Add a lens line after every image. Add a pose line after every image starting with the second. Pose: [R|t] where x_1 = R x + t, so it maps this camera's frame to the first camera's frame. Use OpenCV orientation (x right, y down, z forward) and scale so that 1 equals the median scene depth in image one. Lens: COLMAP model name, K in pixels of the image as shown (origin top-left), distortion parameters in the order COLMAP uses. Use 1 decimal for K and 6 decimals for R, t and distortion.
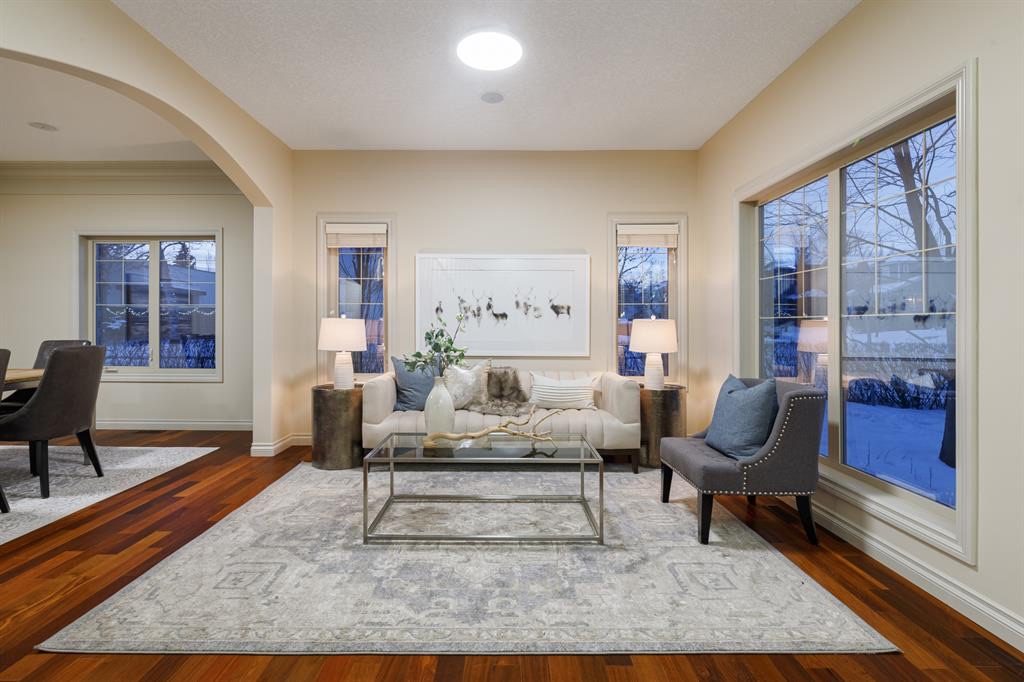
lens RADIAL K [[518.1, 0, 507.5], [0, 518.1, 324.6], [0, 0, 1]] dist [-0.004673, -0.001672]
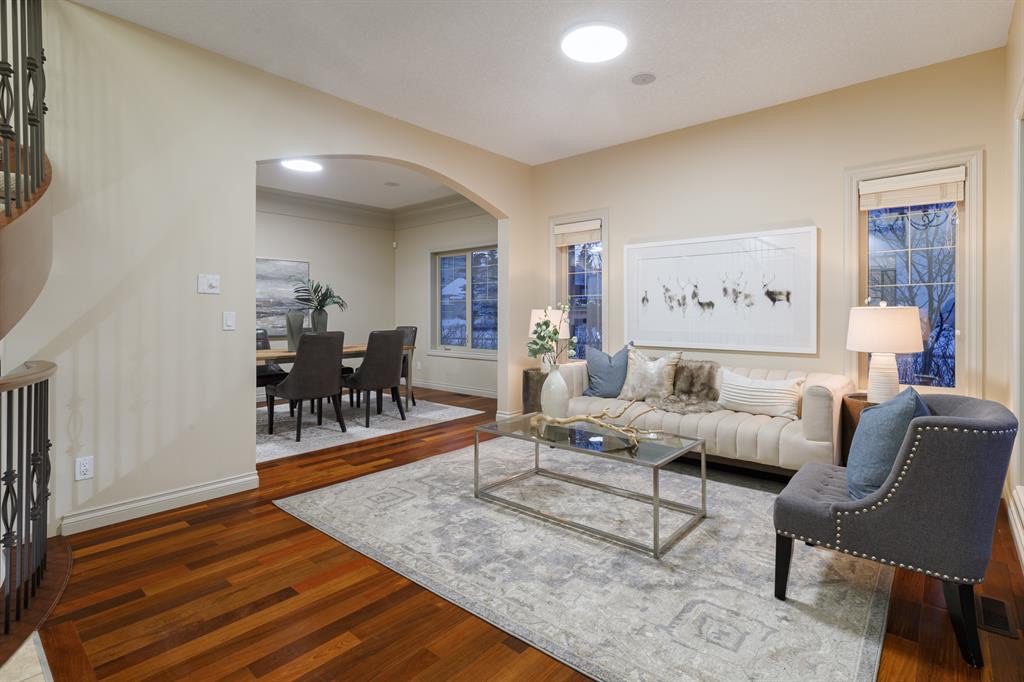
lens RADIAL K [[523.9, 0, 513.6], [0, 523.9, 315.7], [0, 0, 1]] dist [0.003657, -0.000051]
pose [[0.742978, -0.002357, -0.669312, 0.535723], [0.006202, 0.999975, 0.003362, -0.004187], [0.669287, -0.006649, 0.742974, 0.134020]]
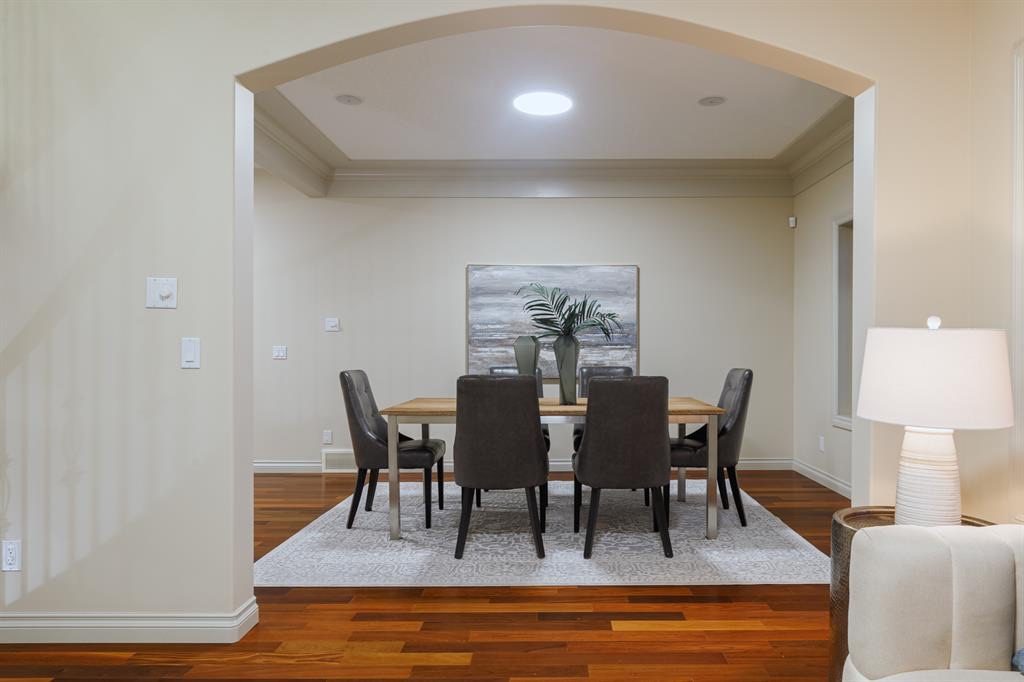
lens RADIAL K [[647.3, 0, 535.3], [0, 647.3, 342.4], [0, 0, 1]] dist [0.021066, 0.000632]
pose [[-0.017182, -0.010352, -0.999799, 0.161769], [0.001157, 0.999946, -0.010373, 0.002562], [0.999852, -0.001335, -0.017169, 1.030286]]
